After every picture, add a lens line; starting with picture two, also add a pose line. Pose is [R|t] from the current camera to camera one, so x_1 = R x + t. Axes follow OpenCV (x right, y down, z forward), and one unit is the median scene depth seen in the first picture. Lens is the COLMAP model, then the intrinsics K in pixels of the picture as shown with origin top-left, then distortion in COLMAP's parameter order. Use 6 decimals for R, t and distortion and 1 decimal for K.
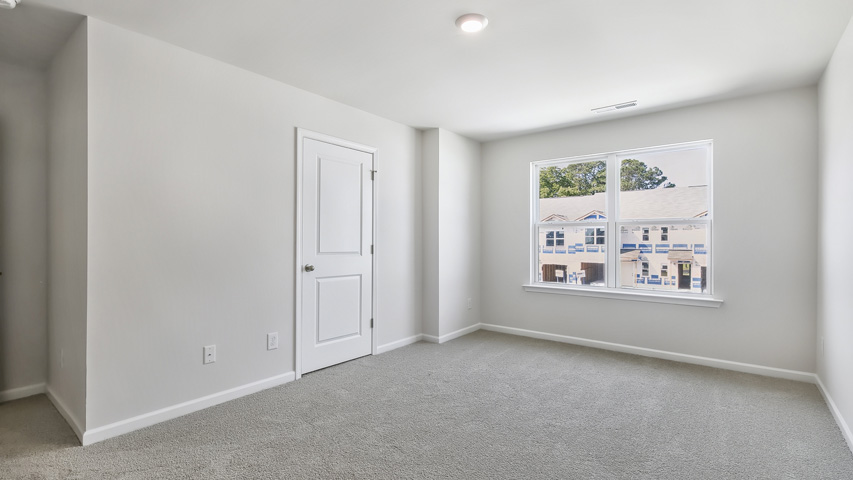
lens RADIAL K [[389.3, 0, 426.6], [0, 389.3, 235.2], [0, 0, 1]] dist [-0.001672, -0.000310]
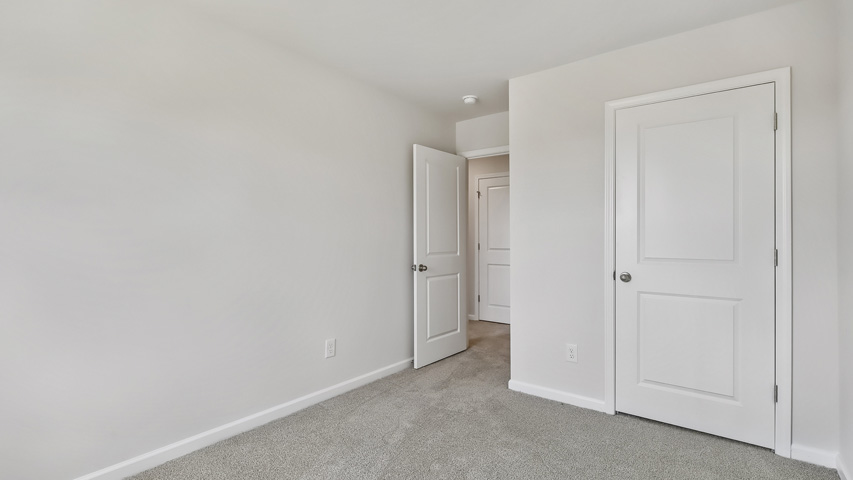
lens RADIAL K [[399.9, 0, 429.5], [0, 399.9, 237.0], [0, 0, 1]] dist [-0.000045, -0.000382]
pose [[0.042122, -0.010451, -0.999058, 0.477070], [0.011228, 0.999887, -0.009986, 0.008238], [0.999049, -0.010797, 0.042235, 0.593487]]
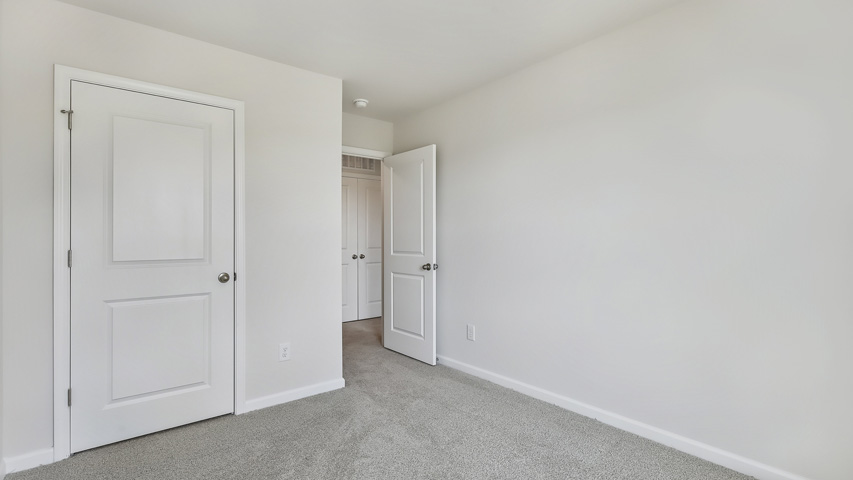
lens RADIAL K [[399.9, 0, 429.5], [0, 399.9, 237.0], [0, 0, 1]] dist [-0.000045, -0.000382]
pose [[0.978638, -0.009806, -0.205358, 0.391275], [0.011422, 0.999912, 0.006683, 0.006546], [0.205274, -0.008886, 0.978664, 0.487384]]
